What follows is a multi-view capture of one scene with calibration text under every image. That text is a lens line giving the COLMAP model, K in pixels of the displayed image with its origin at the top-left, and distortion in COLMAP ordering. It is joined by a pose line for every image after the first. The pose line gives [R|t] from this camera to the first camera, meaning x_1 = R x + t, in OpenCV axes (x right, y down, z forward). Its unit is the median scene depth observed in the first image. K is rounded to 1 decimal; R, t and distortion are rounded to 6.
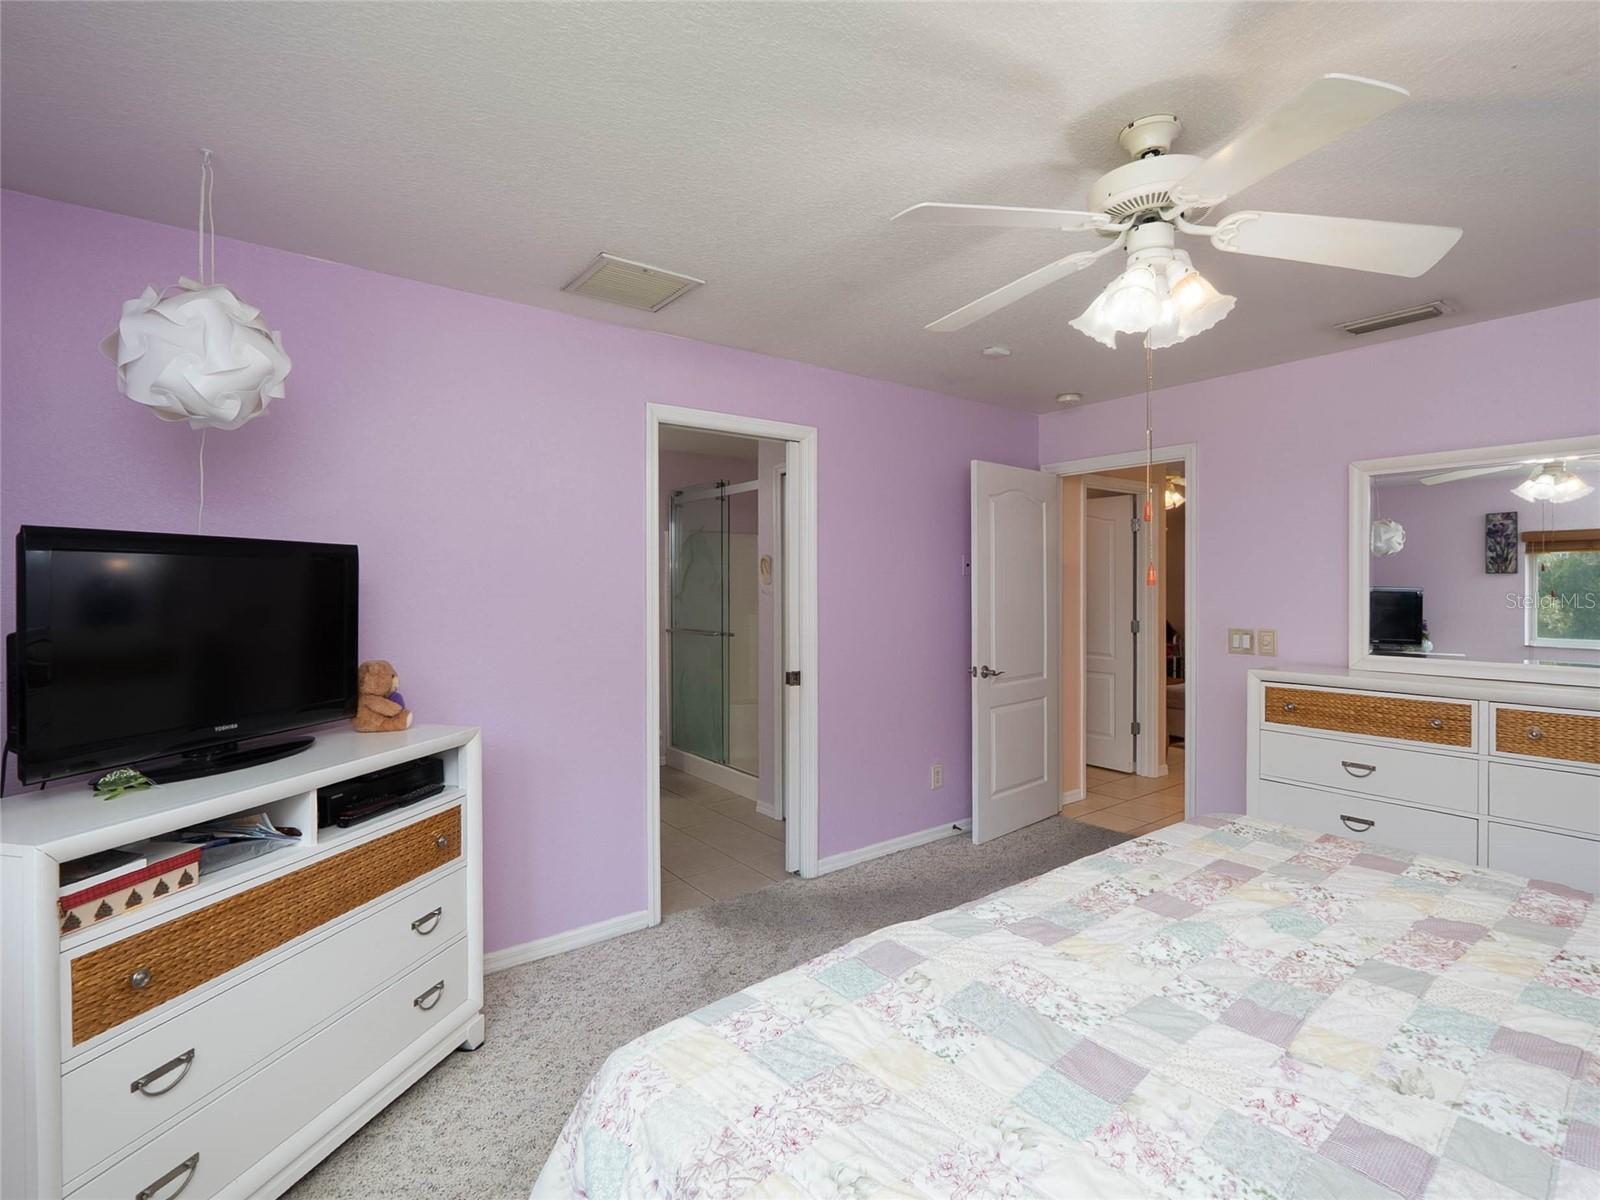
lens RADIAL K [[778.7, 0, 802.2], [0, 778.7, 591.5], [0, 0, 1]] dist [-0.010573, -0.000173]
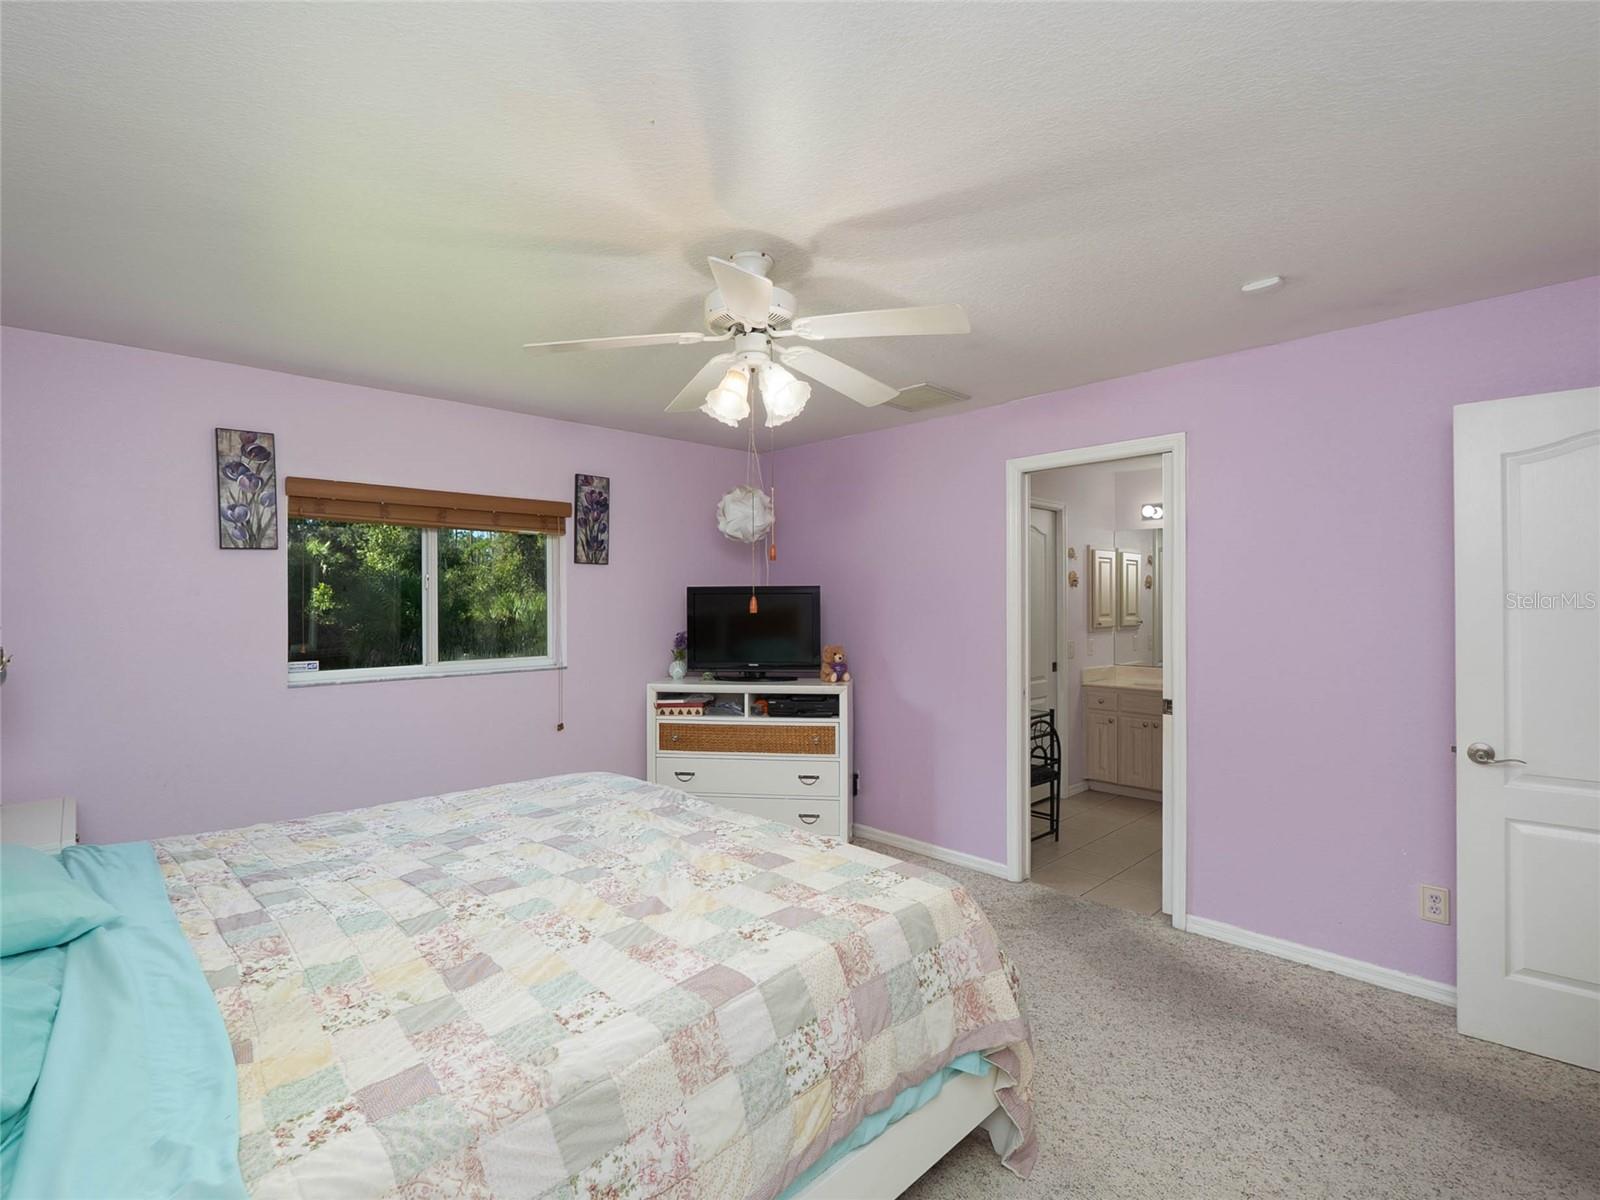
lens RADIAL K [[764.2, 0, 802.7], [0, 764.2, 608.0], [0, 0, 1]] dist [-0.001636, -0.000595]
pose [[0.107402, 0.012040, -0.994143, 1.585664], [-0.004669, 0.999922, 0.011605, -0.027849], [0.994205, 0.003395, 0.107450, 0.872374]]
